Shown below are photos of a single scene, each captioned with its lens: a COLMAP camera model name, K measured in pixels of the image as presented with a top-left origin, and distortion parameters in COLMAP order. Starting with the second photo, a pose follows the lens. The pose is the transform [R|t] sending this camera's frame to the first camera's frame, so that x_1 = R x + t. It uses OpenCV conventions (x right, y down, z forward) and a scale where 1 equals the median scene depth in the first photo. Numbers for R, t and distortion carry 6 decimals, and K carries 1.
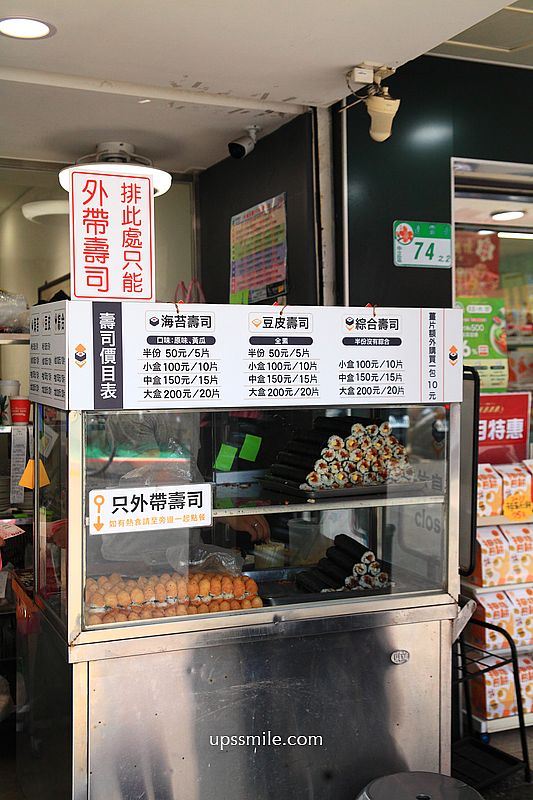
lens RADIAL K [[1009.2, 0, 266.5], [0, 1009.2, 400.0], [0, 0, 1]] dist [0.002899, 0.010714]
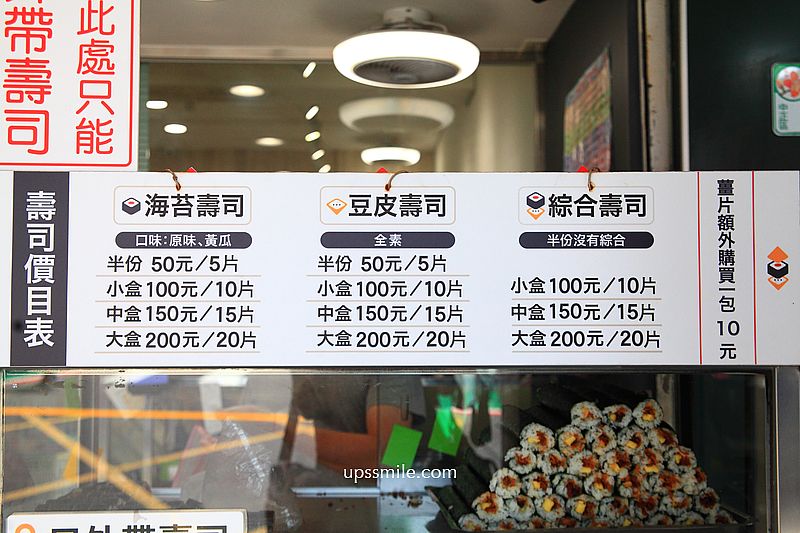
lens RADIAL K [[975.6, 0, 399.5], [0, 975.6, 275.5], [0, 0, 1]] dist [0.030077, 0.046968]
pose [[0.923955, -0.010580, -0.382354, 0.204658], [-0.015878, 0.997695, -0.065978, -0.007154], [0.382171, 0.067032, 0.921657, 0.521484]]
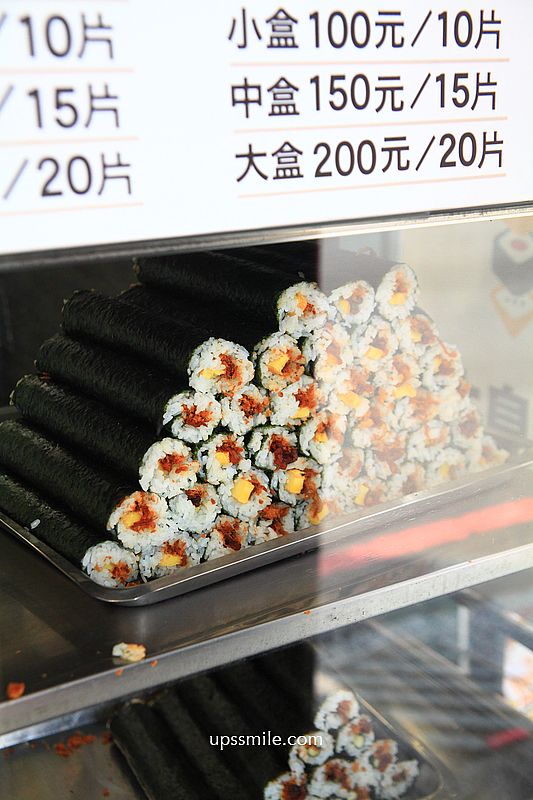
lens RADIAL K [[1088.7, 0, 266.5], [0, 1088.7, 400.0], [0, 0, 1]] dist [0.047456, 0.047359]
pose [[0.990592, -0.057534, 0.124169, 0.047412], [0.026848, 0.971402, 0.235919, -0.014504], [-0.134191, -0.230366, 0.963807, 0.761178]]
